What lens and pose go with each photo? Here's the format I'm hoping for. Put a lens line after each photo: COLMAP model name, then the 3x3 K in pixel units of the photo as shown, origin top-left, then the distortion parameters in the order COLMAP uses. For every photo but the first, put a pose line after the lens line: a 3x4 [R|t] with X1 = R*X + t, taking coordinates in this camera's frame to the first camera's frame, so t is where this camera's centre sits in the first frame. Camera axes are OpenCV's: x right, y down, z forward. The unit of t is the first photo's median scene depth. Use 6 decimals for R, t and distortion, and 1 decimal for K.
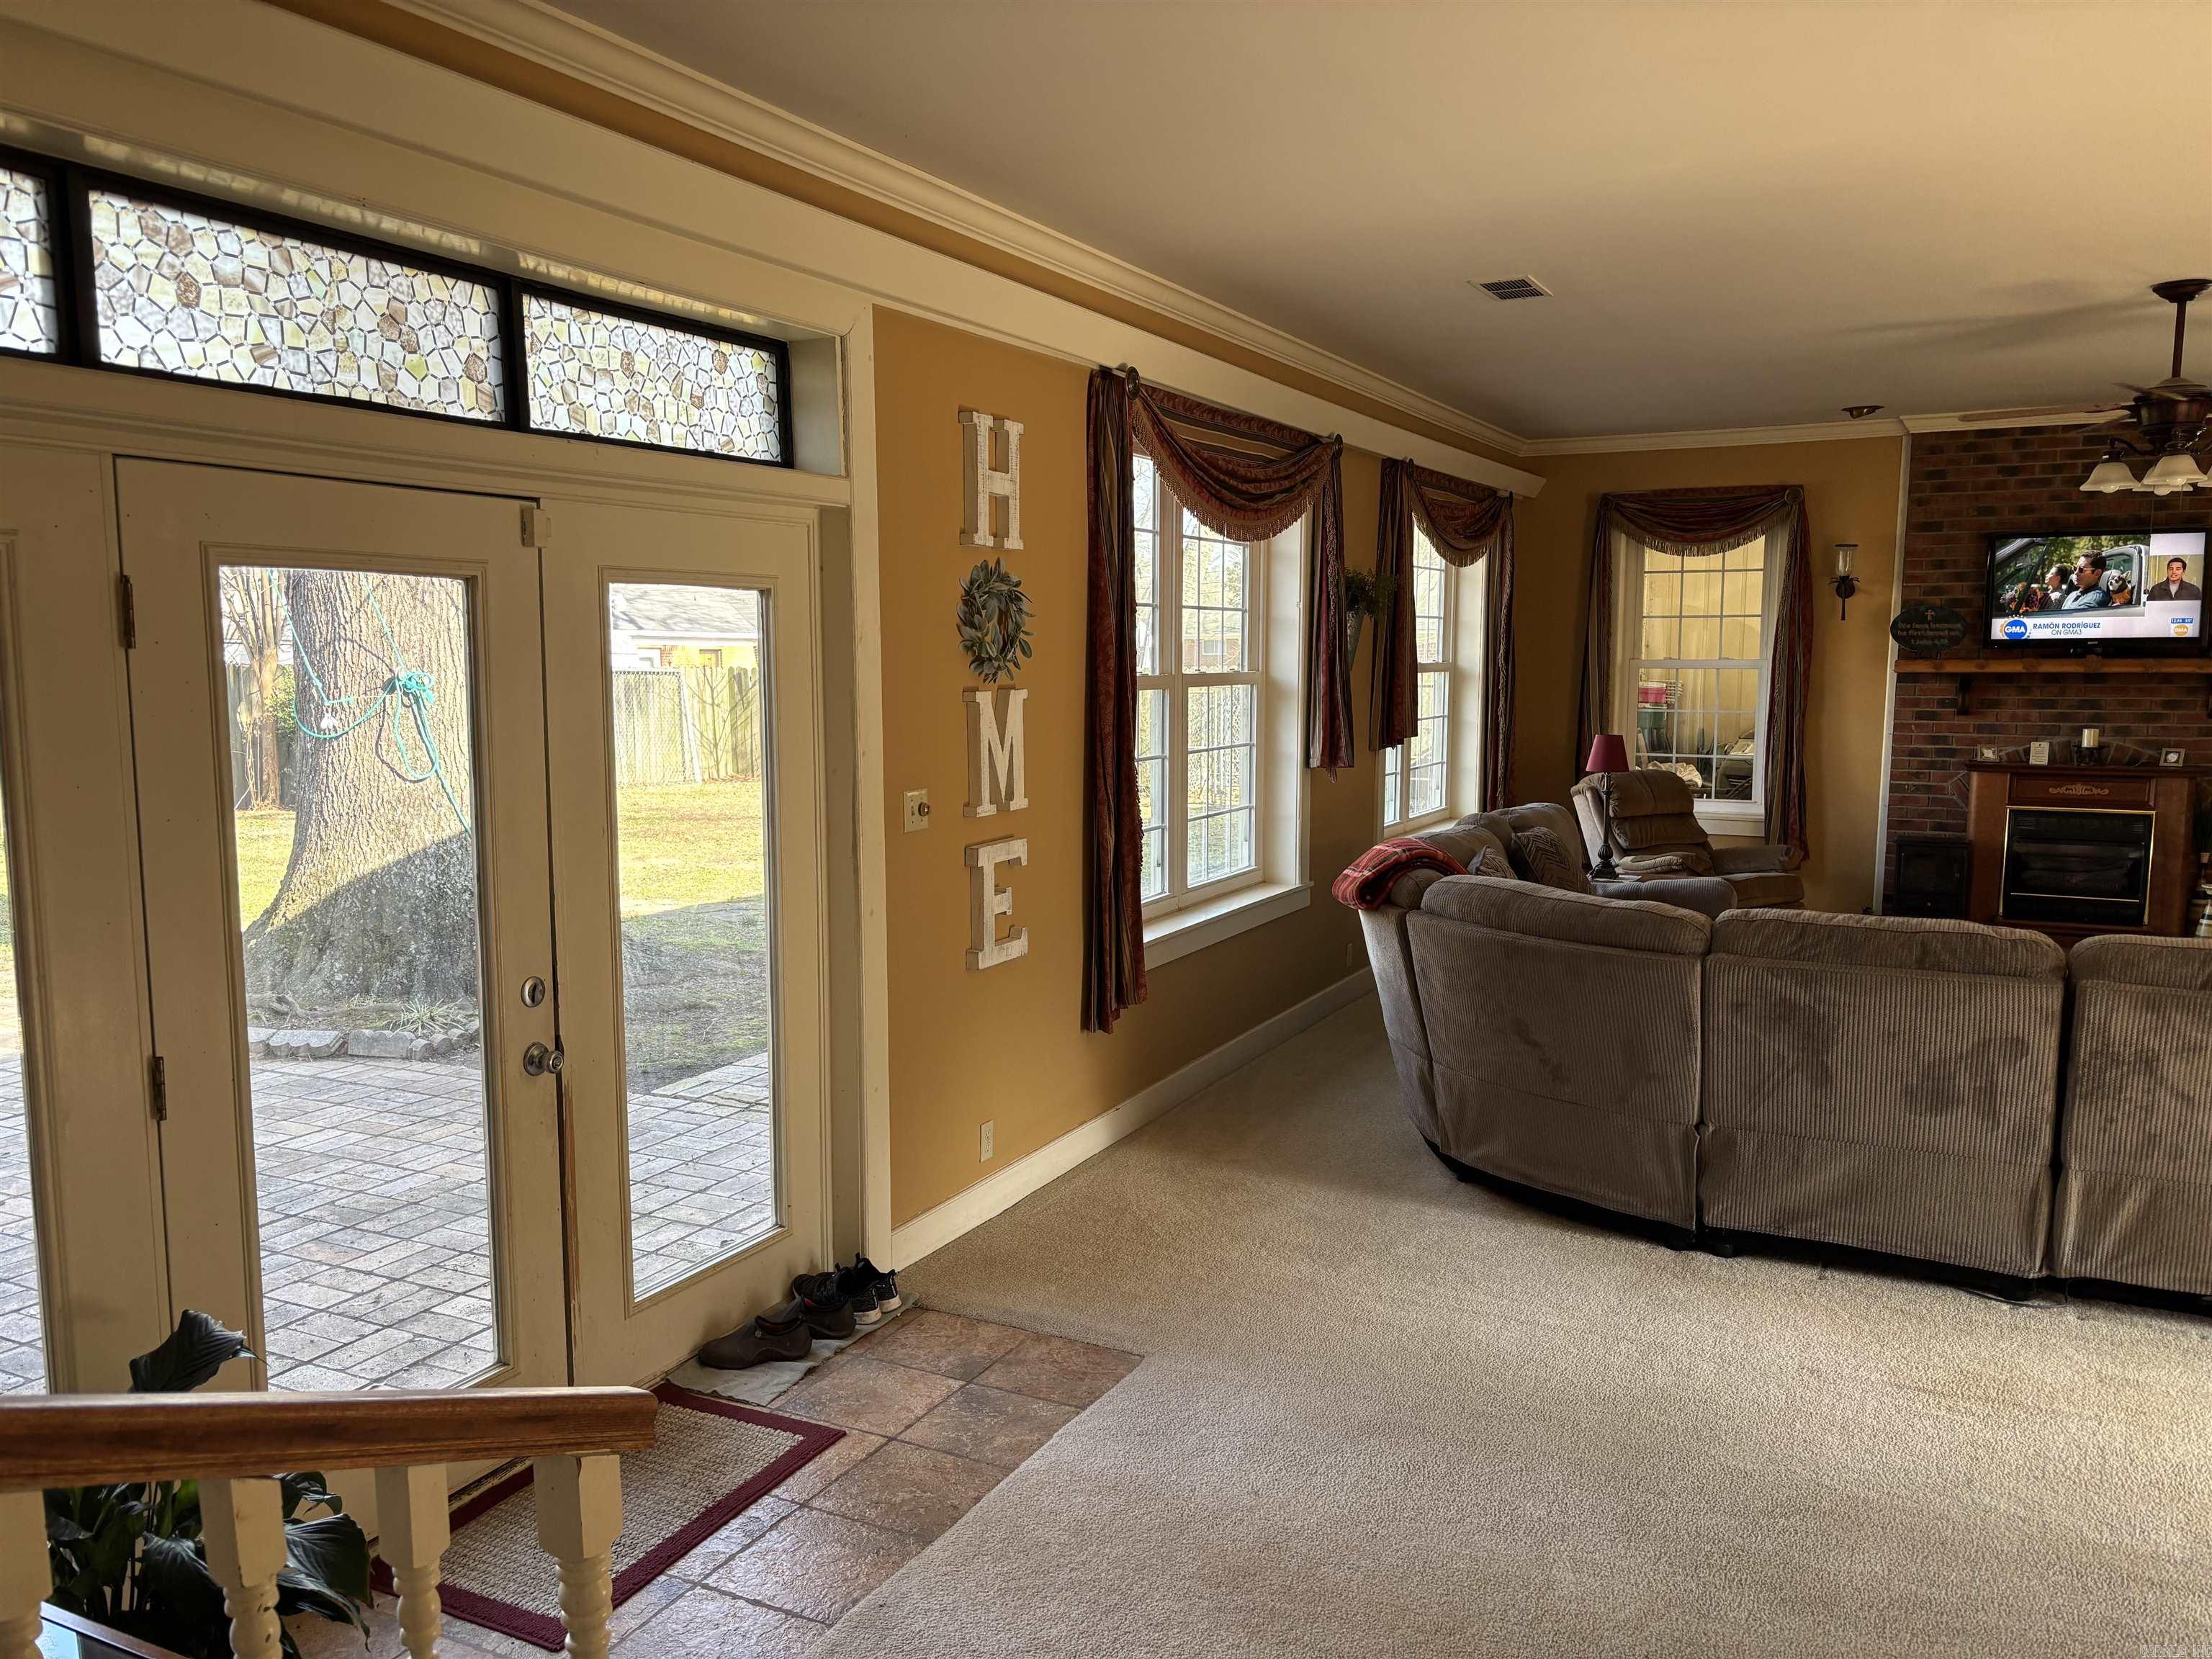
lens RADIAL K [[1676.6, 0, 1108.3], [0, 1676.6, 858.1], [0, 0, 1]] dist [0.061672, -0.049273]
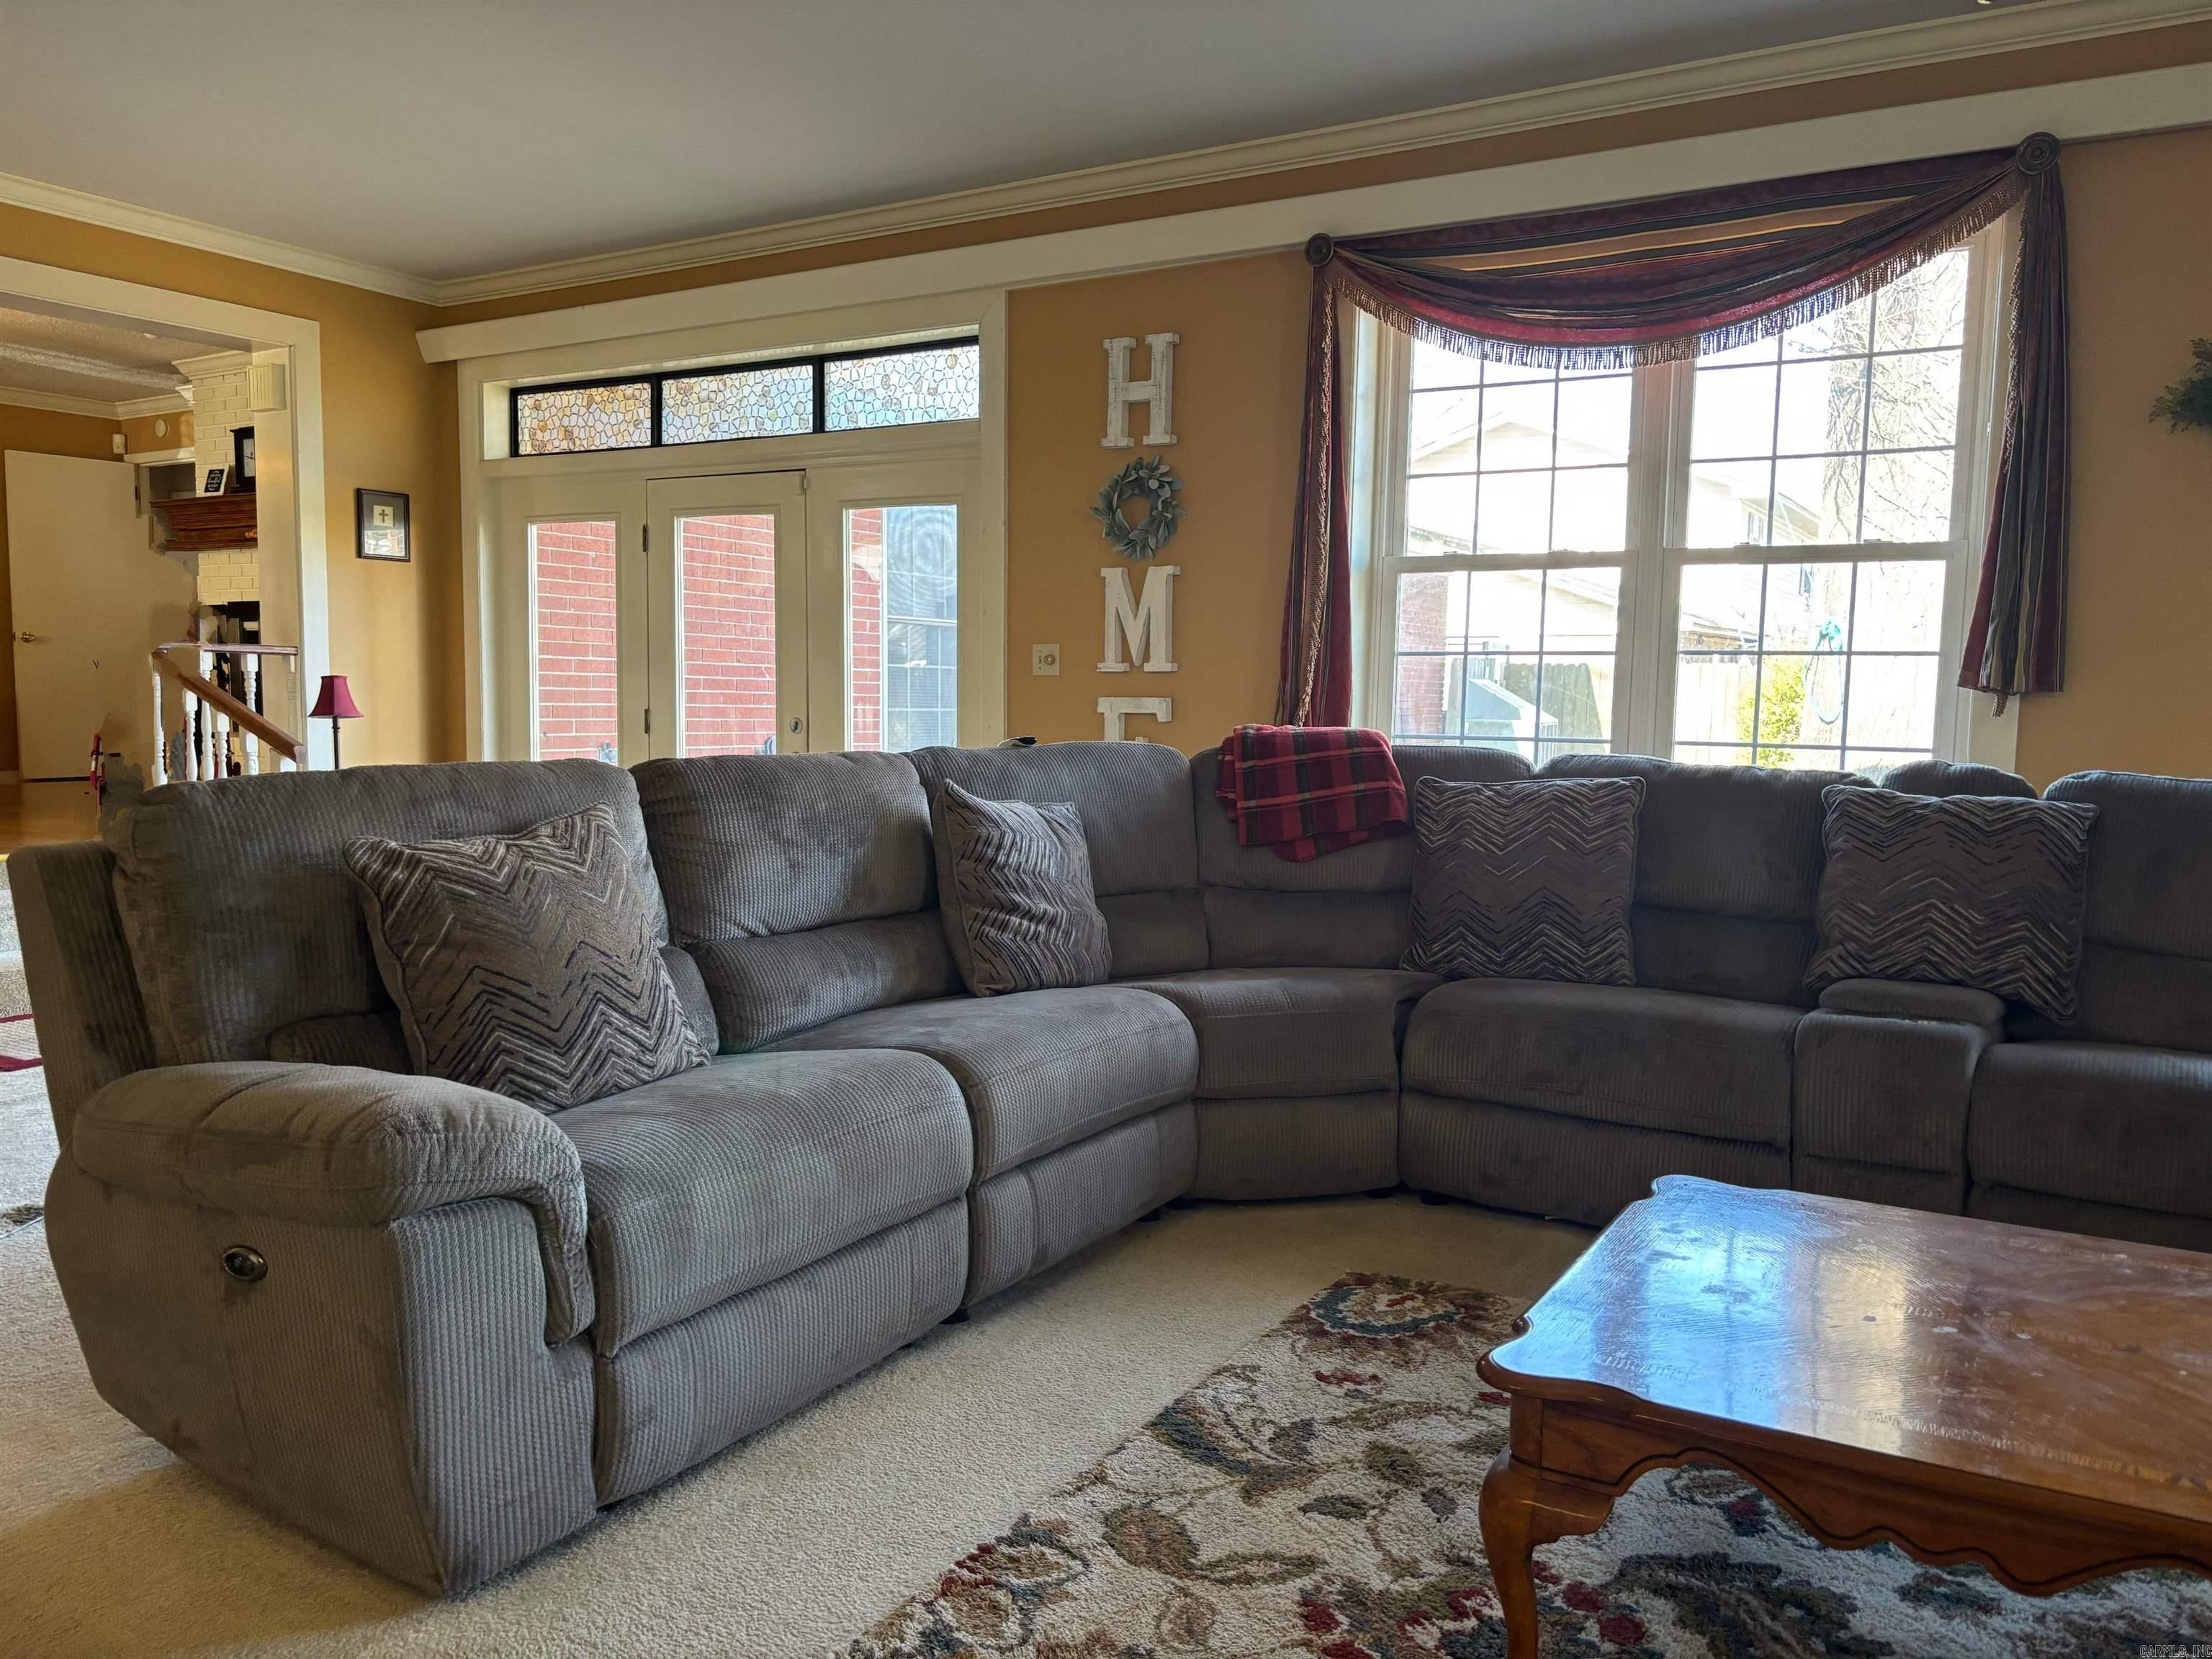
lens RADIAL K [[1650.7, 0, 1114.2], [0, 1650.7, 775.8], [0, 0, 1]] dist [0.060318, -0.048346]
pose [[-0.048896, 0.052543, -0.997421, 1.056127], [-0.139456, 0.988475, 0.058908, -0.020537], [0.989020, 0.141977, -0.041005, 1.016881]]
